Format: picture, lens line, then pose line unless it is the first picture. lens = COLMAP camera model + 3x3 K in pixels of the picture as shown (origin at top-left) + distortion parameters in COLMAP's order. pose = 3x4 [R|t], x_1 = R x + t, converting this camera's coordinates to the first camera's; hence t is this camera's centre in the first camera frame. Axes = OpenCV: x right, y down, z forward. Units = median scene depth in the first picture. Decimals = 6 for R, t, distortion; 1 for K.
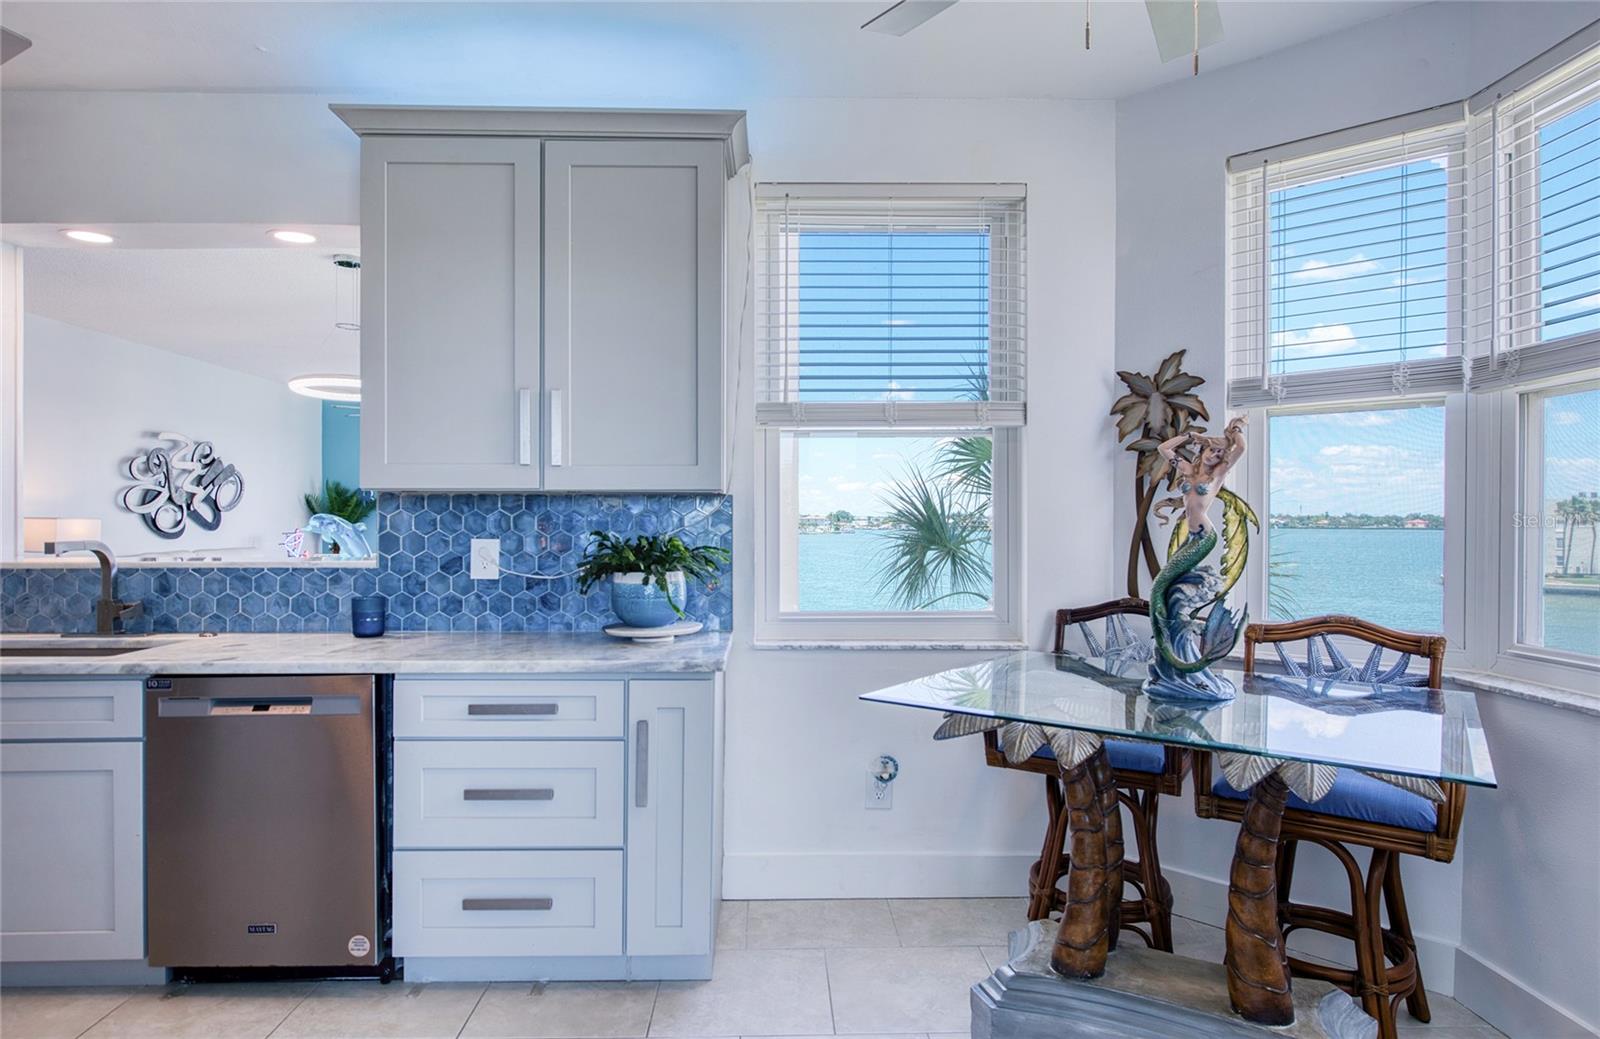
lens RADIAL K [[905.8, 0, 803.3], [0, 905.8, 524.2], [0, 0, 1]] dist [-0.015851, -0.003874]
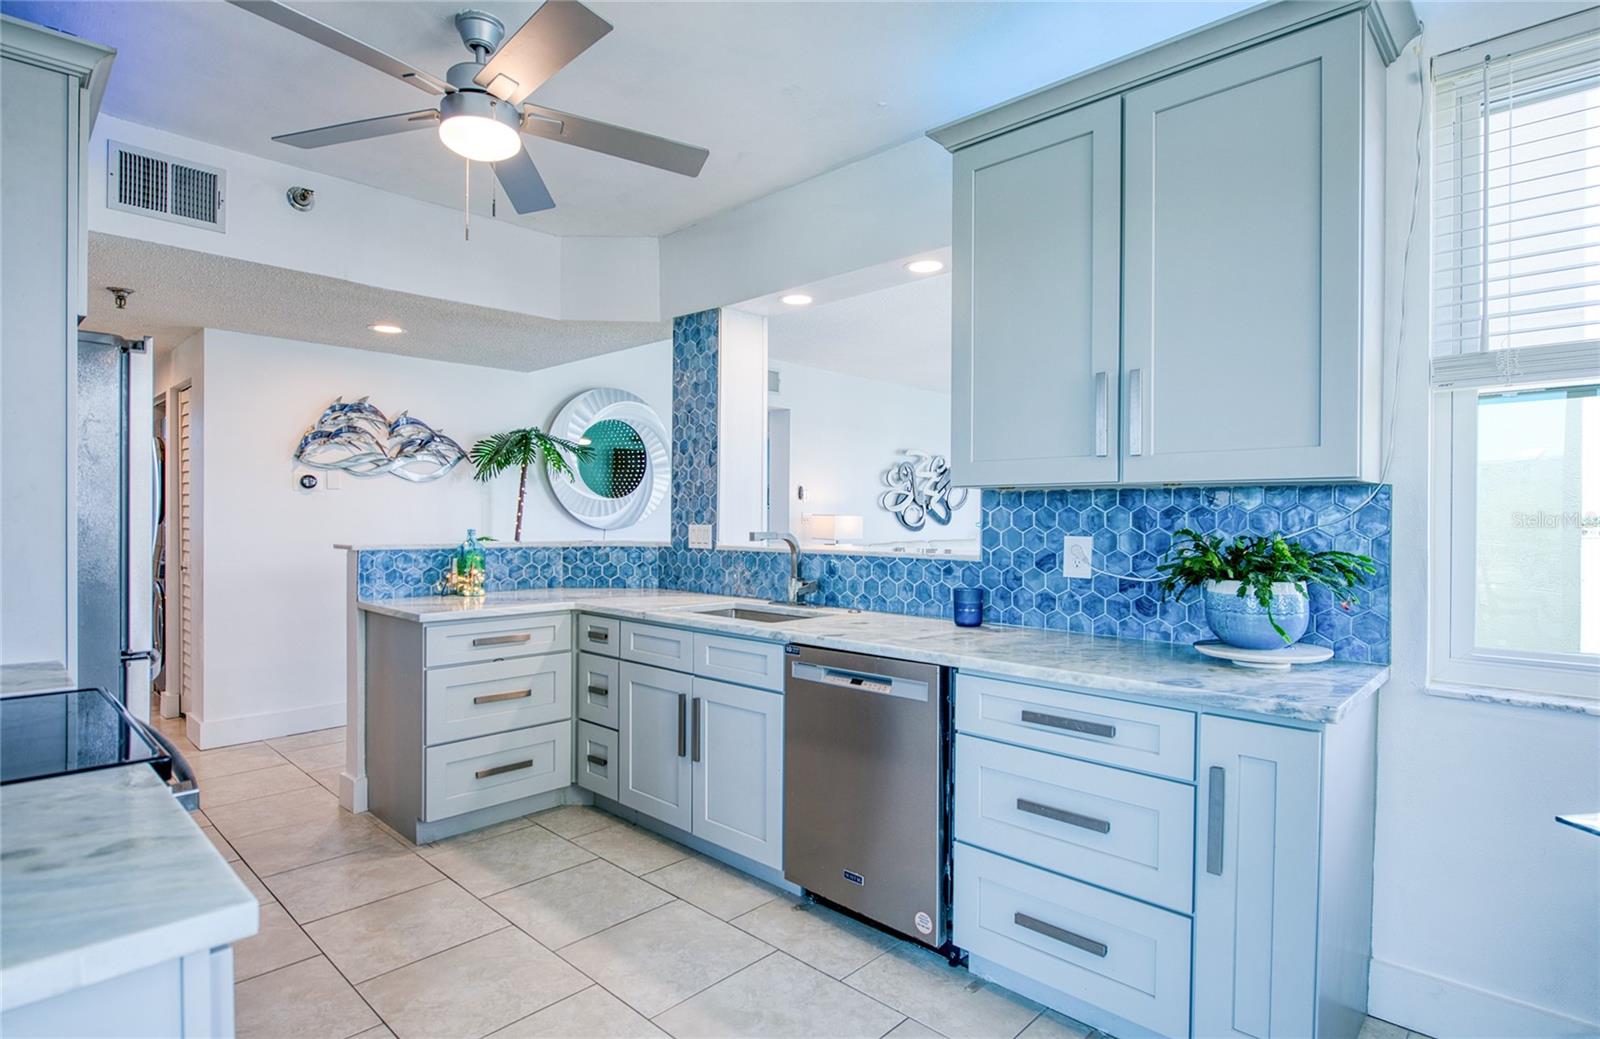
lens RADIAL K [[819.9, 0, 825.4], [0, 819.9, 521.4], [0, 0, 1]] dist [-0.007963, -0.004875]
pose [[0.715476, 0.006768, -0.698604, 0.065605], [-0.007687, 0.999969, 0.001816, 0.000885], [0.698595, 0.004071, 0.715506, 0.187335]]
